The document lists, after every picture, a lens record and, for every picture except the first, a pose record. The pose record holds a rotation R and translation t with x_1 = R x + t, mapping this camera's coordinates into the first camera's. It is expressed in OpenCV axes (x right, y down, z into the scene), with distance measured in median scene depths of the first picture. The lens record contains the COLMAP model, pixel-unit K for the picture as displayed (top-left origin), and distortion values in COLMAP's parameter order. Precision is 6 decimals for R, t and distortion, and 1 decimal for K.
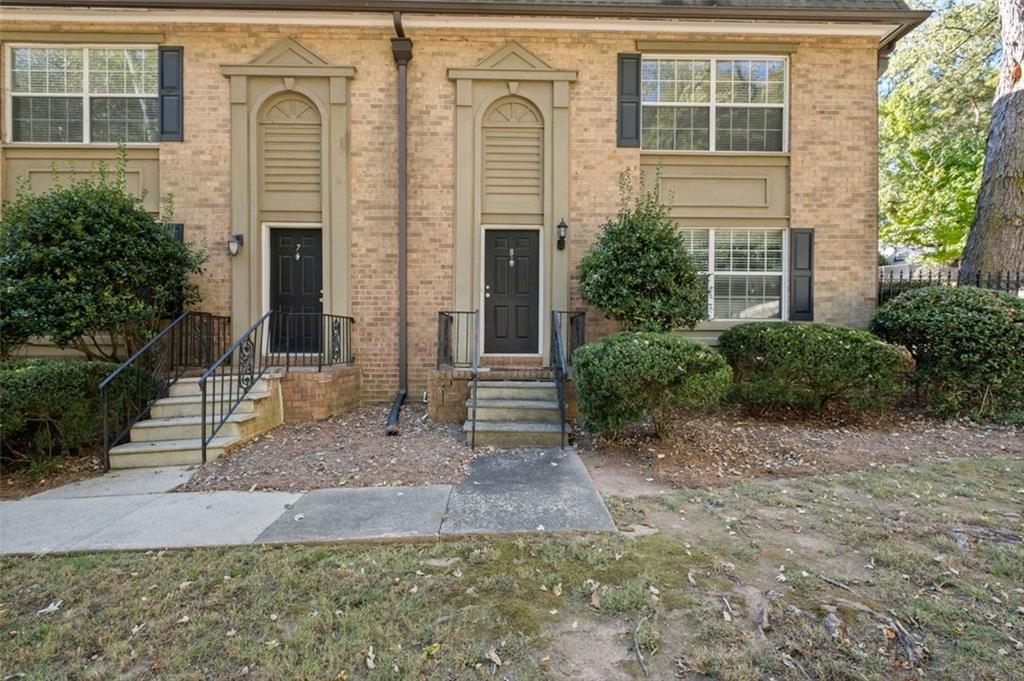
lens RADIAL K [[452.1, 0, 514.7], [0, 452.1, 340.6], [0, 0, 1]] dist [0.001775, -0.003082]
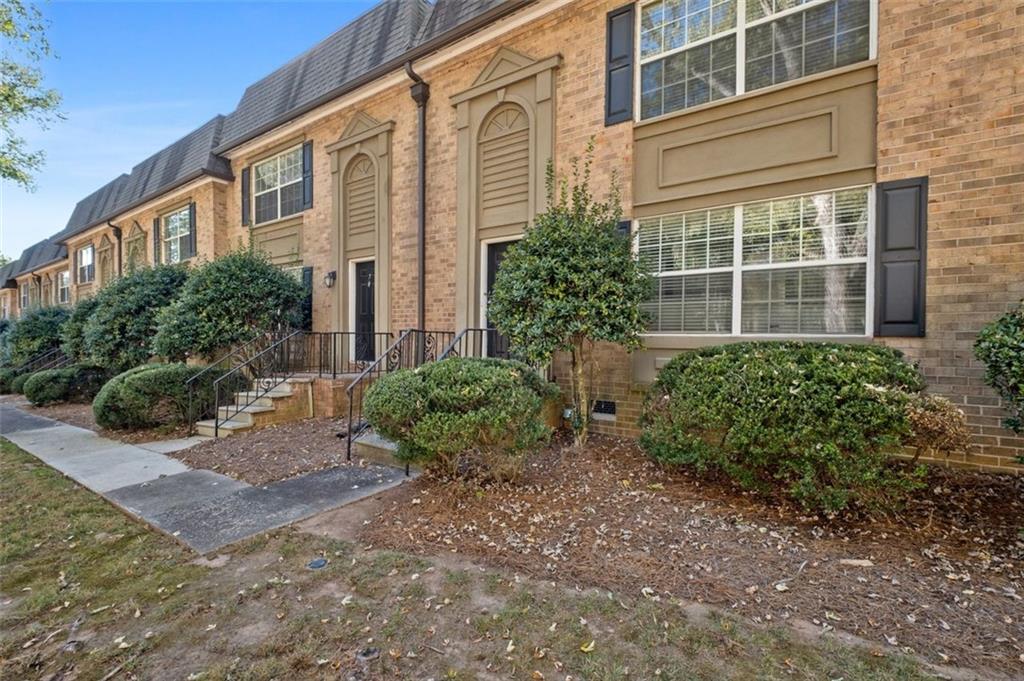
lens RADIAL K [[452.1, 0, 512.3], [0, 452.1, 339.9], [0, 0, 1]] dist [0.001775, -0.003082]
pose [[0.805739, 0.008286, -0.592213, 0.591526], [-0.007402, 0.999965, 0.003920, -0.039821], [0.592225, 0.001225, 0.805772, 0.233468]]
